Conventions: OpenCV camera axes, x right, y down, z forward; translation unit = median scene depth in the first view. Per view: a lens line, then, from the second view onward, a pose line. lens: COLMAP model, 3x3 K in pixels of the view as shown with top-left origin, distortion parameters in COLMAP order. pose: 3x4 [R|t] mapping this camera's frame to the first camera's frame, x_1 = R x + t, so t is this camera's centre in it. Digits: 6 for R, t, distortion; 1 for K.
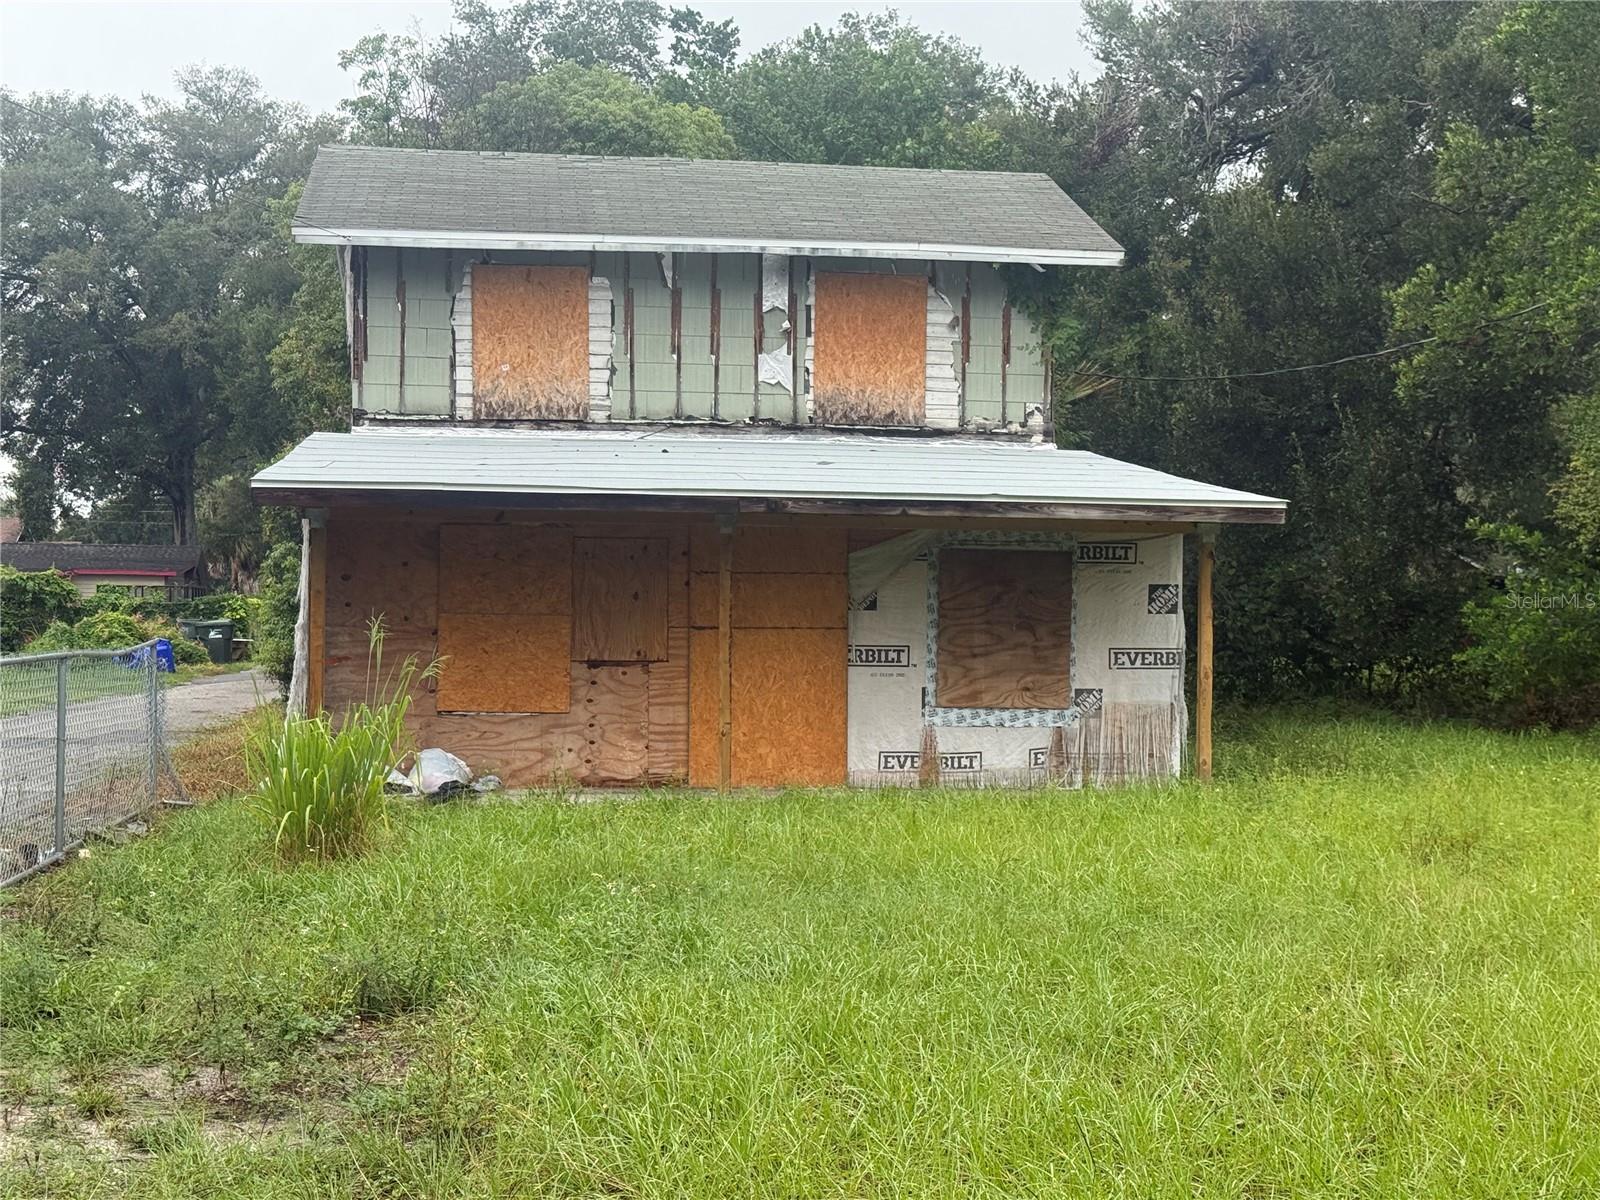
lens RADIAL K [[2389.1, 0, 798.2], [0, 2389.1, 530.7], [0, 0, 1]] dist [0.243701, 0.016023]
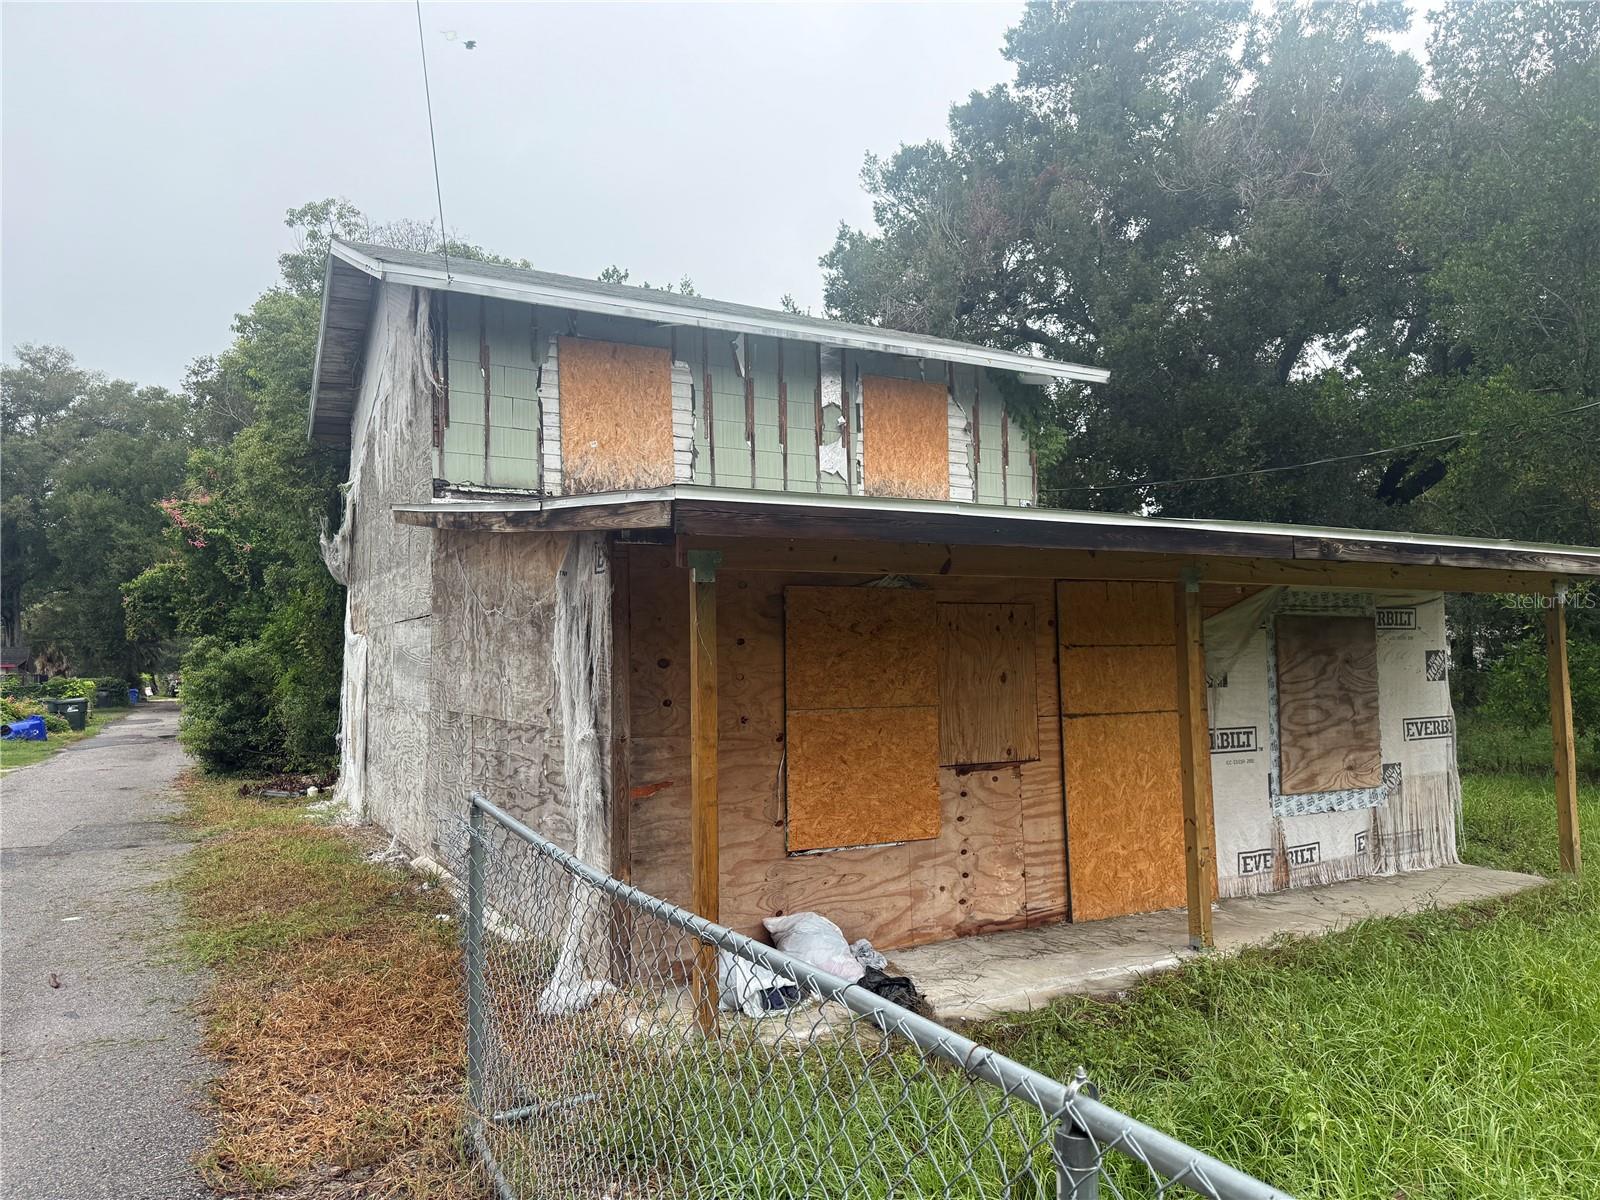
lens RADIAL K [[1092.8, 0, 798.4], [0, 1092.8, 591.2], [0, 0, 1]] dist [0.136159, -0.144422]
pose [[0.928836, -0.001589, 0.370488, -0.257036], [0.015207, 0.999312, -0.033839, 0.010049], [-0.370179, 0.037065, 0.928221, 0.679140]]
